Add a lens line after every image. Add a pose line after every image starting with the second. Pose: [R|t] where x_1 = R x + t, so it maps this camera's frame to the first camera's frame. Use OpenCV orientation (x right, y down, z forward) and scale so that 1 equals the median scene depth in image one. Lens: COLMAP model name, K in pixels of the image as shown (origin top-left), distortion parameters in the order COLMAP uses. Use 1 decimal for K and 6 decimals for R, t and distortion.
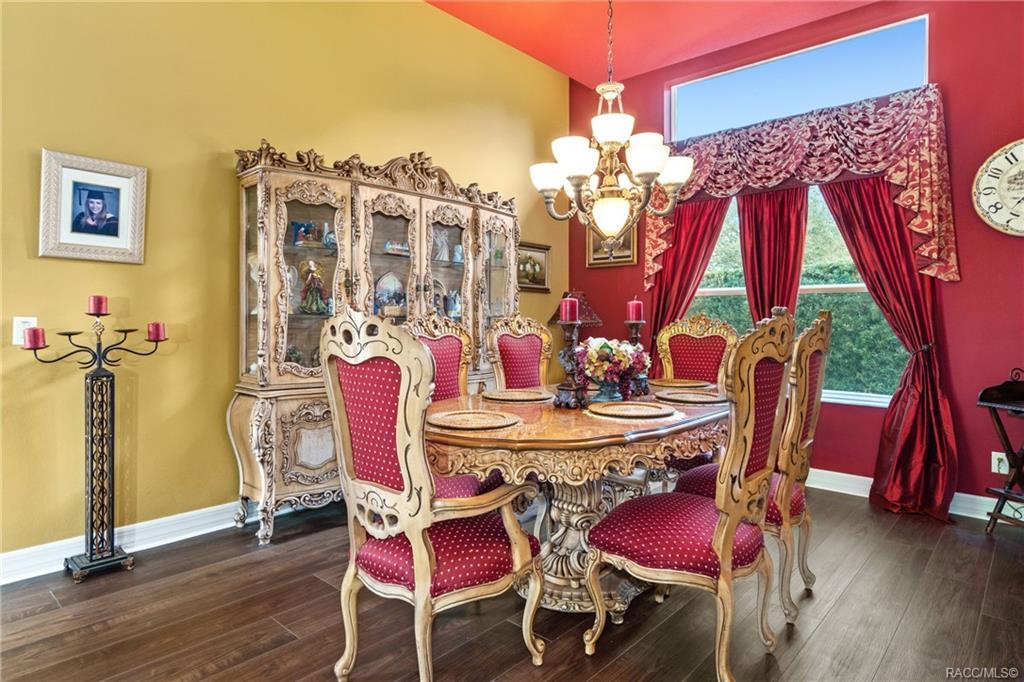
lens RADIAL K [[569.7, 0, 514.4], [0, 569.7, 316.4], [0, 0, 1]] dist [-0.013952, 0.001802]
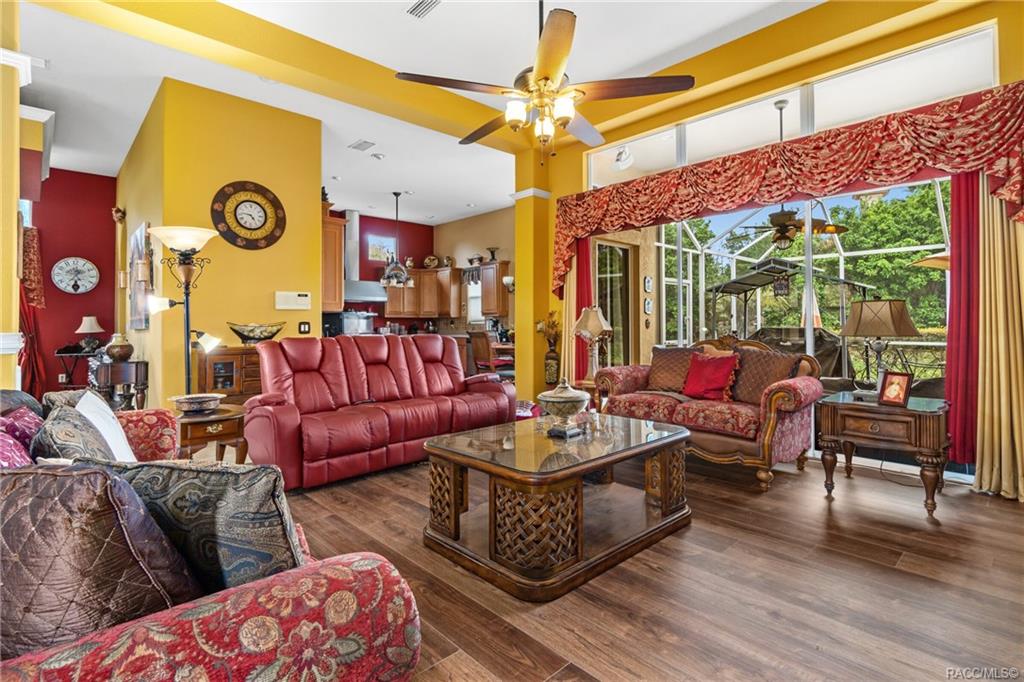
lens RADIAL K [[500.7, 0, 506.3], [0, 500.7, 320.3], [0, 0, 1]] dist [-0.000448, -0.000156]
pose [[0.076668, 0.004536, 0.997046, -1.271717], [-0.000295, 0.999990, -0.004527, -0.001098], [-0.997057, 0.000053, 0.076669, -1.209276]]
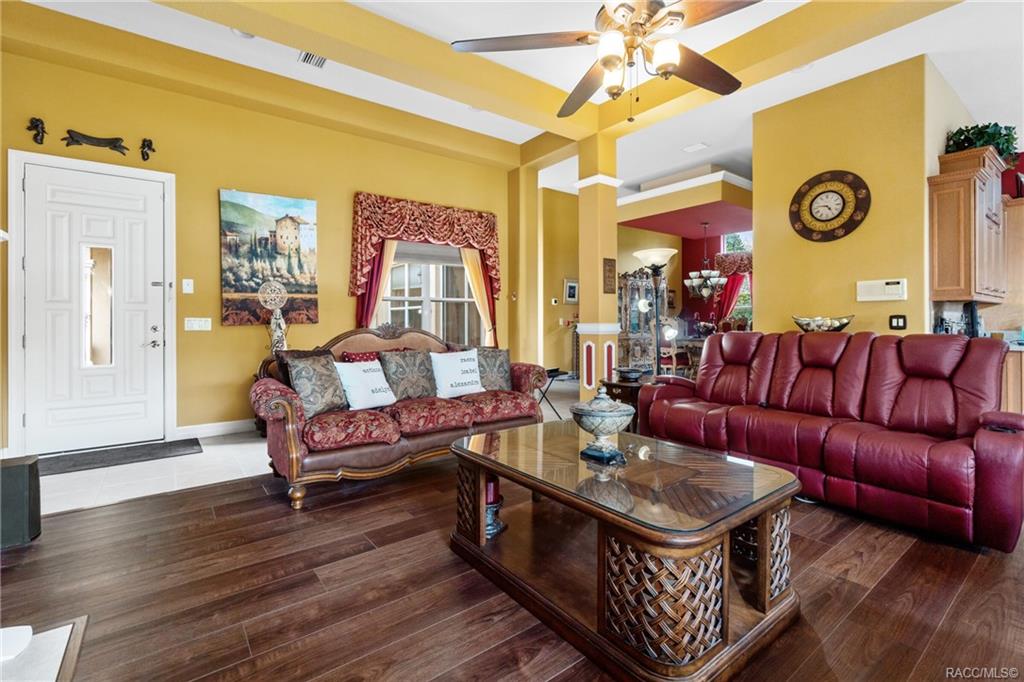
lens RADIAL K [[462.4, 0, 510.0], [0, 462.4, 318.8], [0, 0, 1]] dist [-0.000087, 0.000076]
pose [[0.984230, -0.007305, -0.176744, -0.464997], [0.007906, 0.999965, 0.002698, -0.004741], [0.176718, -0.004053, 0.984253, -1.862135]]
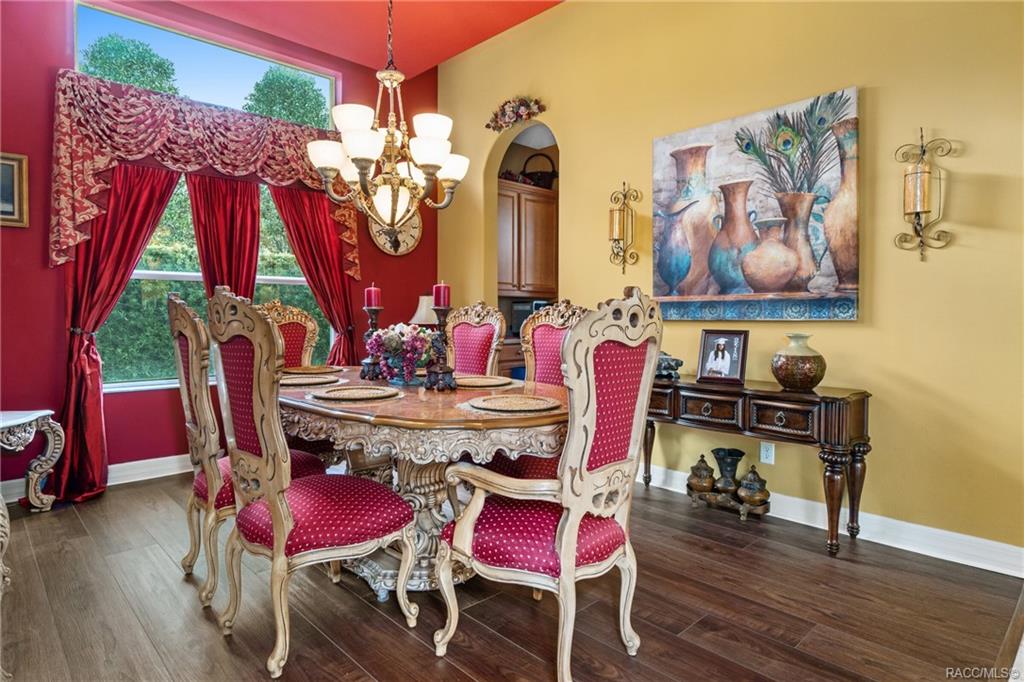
lens RADIAL K [[569.7, 0, 514.4], [0, 569.7, 316.4], [0, 0, 1]] dist [-0.013952, 0.001802]
pose [[0.073078, -0.012593, 0.997247, -0.618772], [-0.005505, 0.999900, 0.013030, 0.007099], [-0.997311, -0.006442, 0.073002, 0.513814]]
